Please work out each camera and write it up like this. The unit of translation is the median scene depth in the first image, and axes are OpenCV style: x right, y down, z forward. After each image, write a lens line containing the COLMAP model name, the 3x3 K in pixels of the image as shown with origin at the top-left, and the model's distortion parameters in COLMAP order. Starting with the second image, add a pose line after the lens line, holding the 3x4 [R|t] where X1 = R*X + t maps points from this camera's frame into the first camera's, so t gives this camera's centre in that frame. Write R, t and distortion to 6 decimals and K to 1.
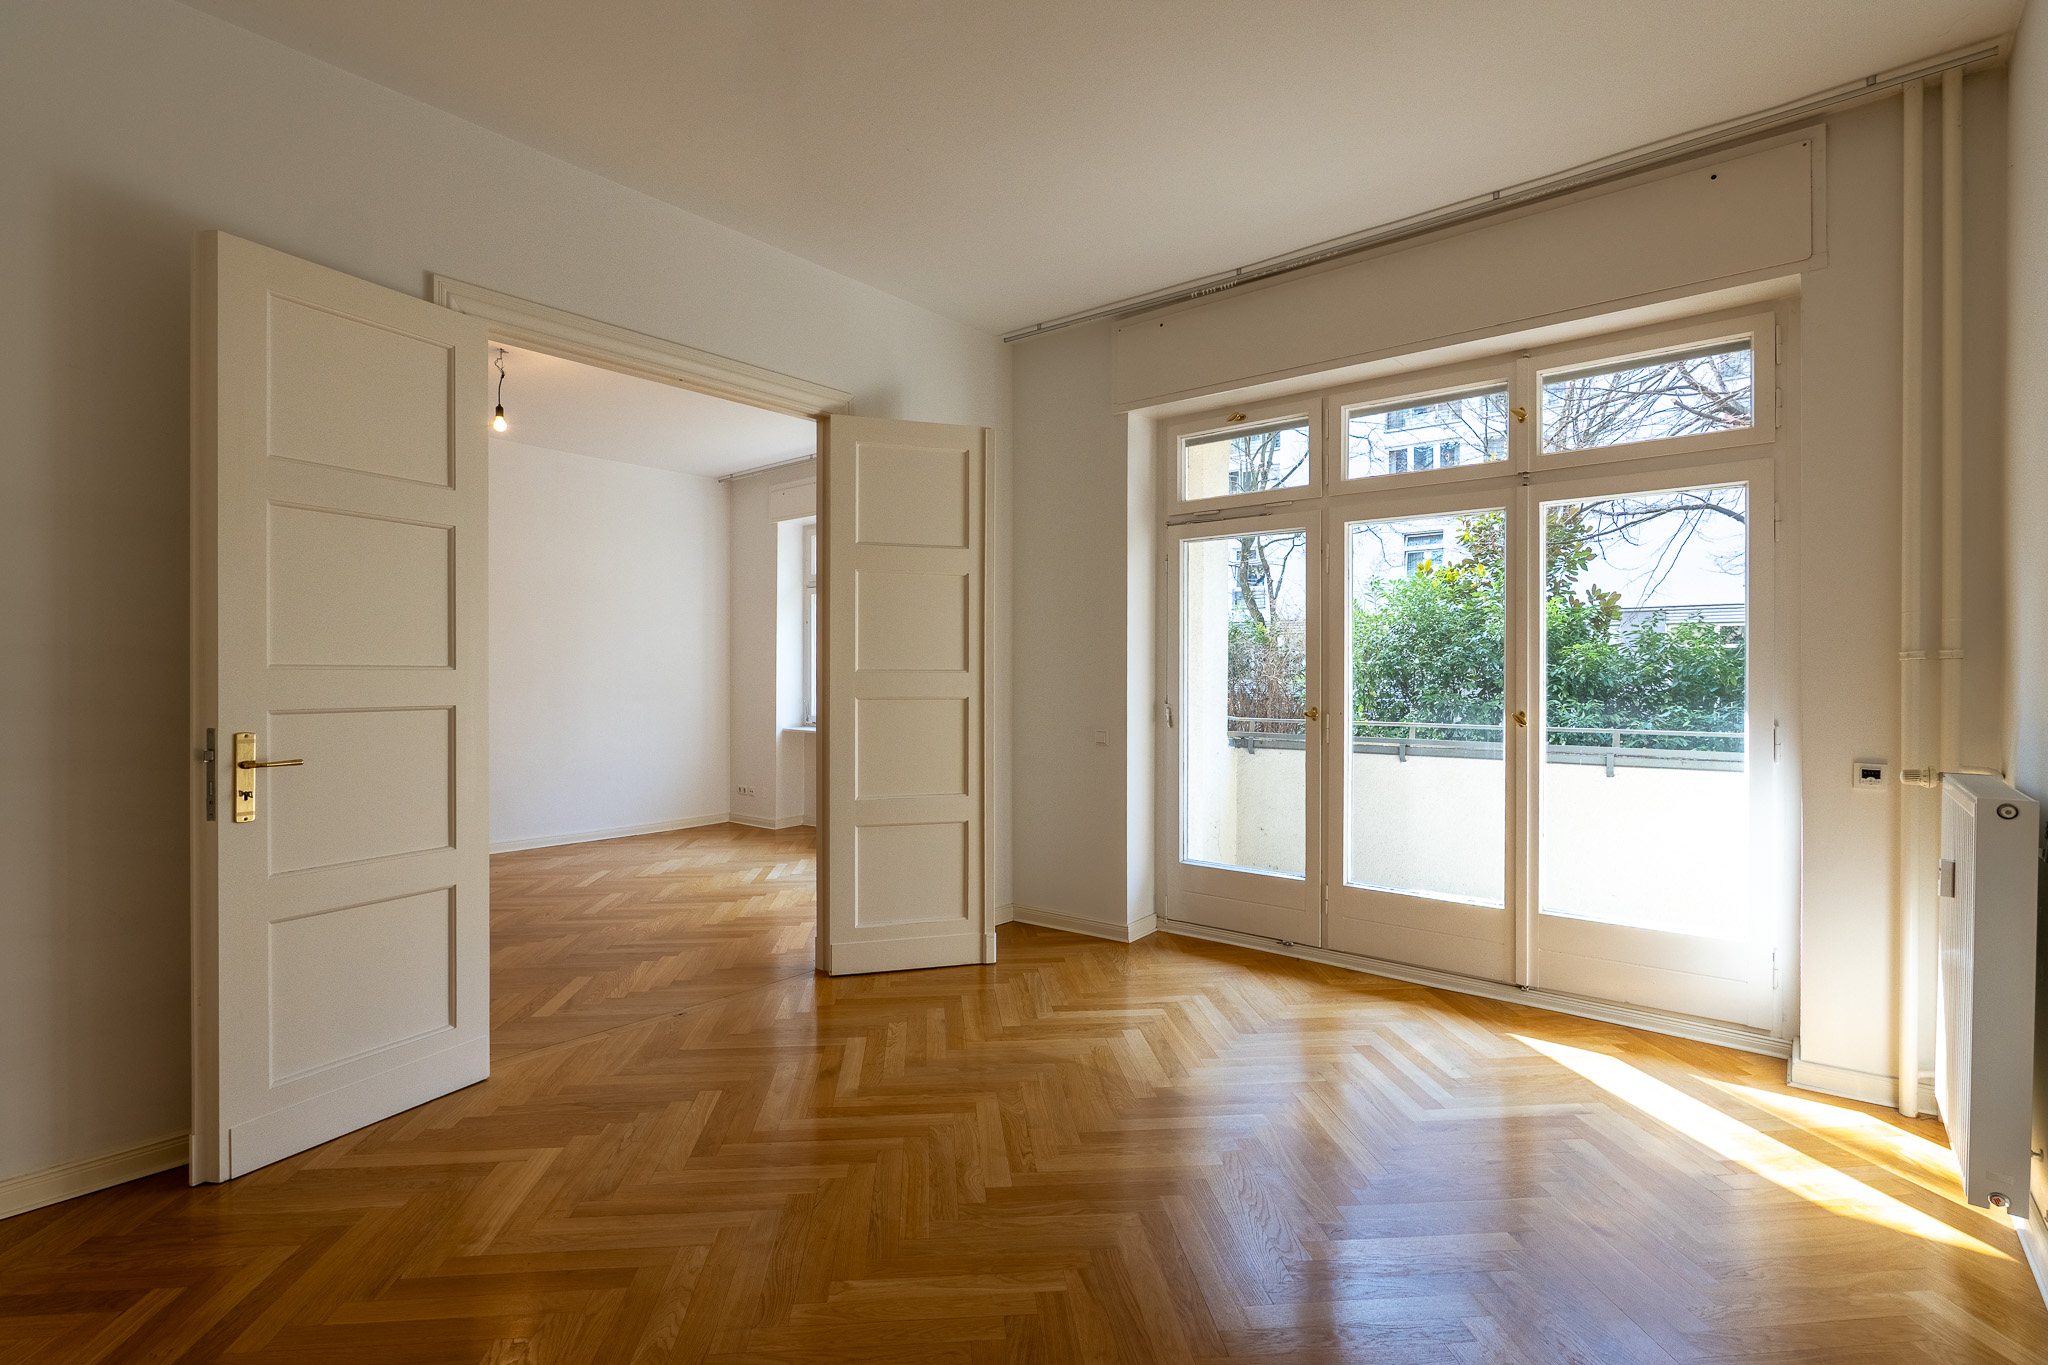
lens RADIAL K [[956.7, 0, 1022.1], [0, 956.7, 675.3], [0, 0, 1]] dist [-0.002622, -0.000338]
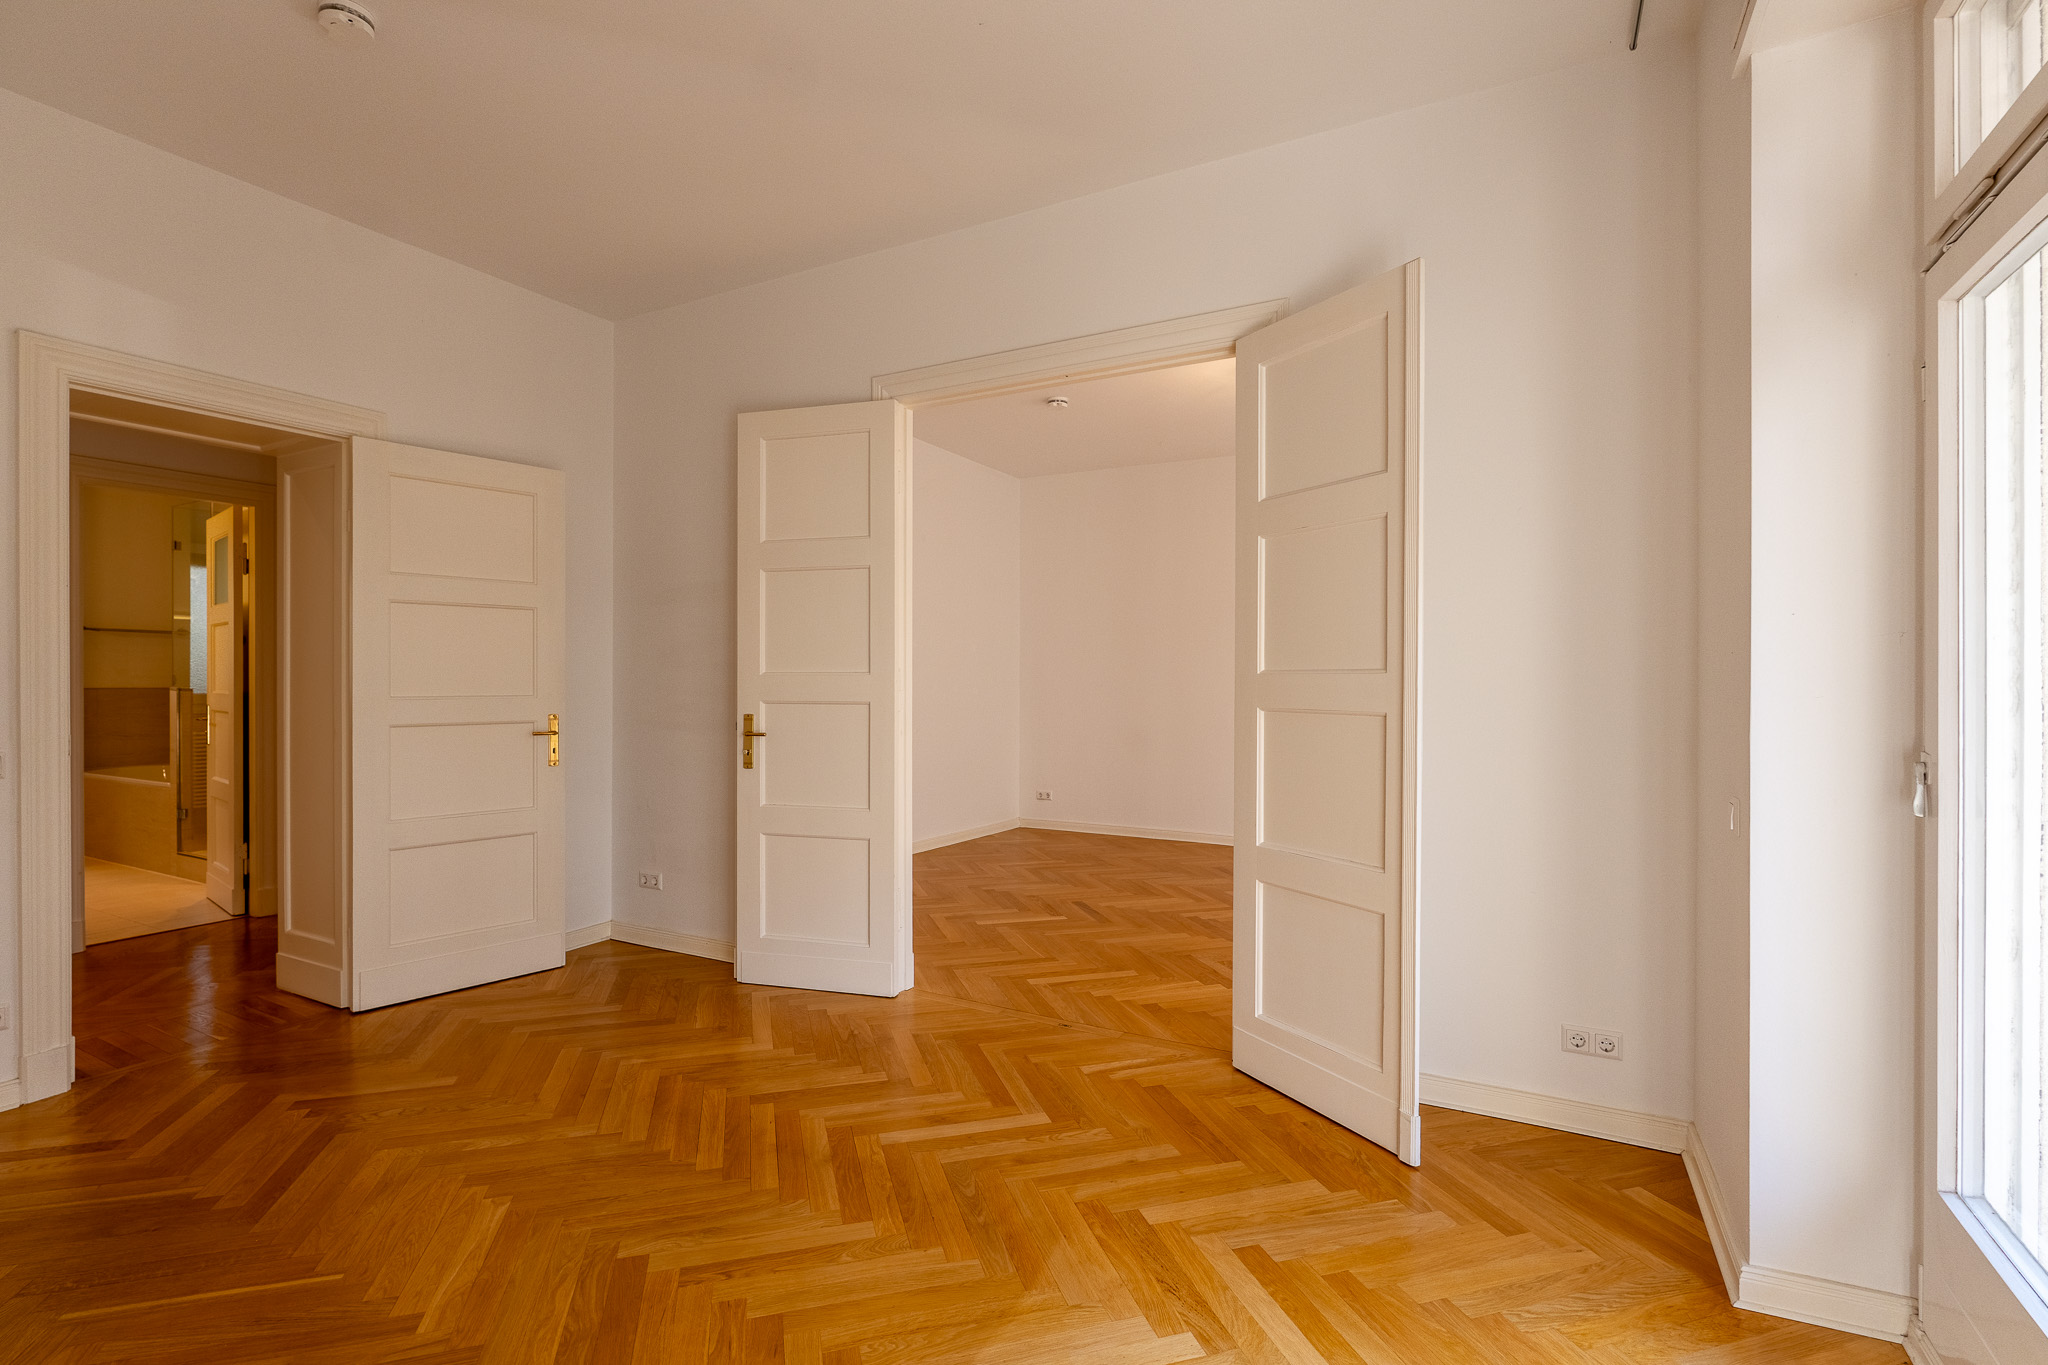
lens RADIAL K [[956.7, 0, 1022.1], [0, 956.7, 675.3], [0, 0, 1]] dist [-0.002622, -0.000338]
pose [[0.199667, -0.006480, -0.979842, 0.270729], [-0.003648, 0.999966, -0.007357, 0.002472], [0.979857, 0.005044, 0.199637, 0.349312]]
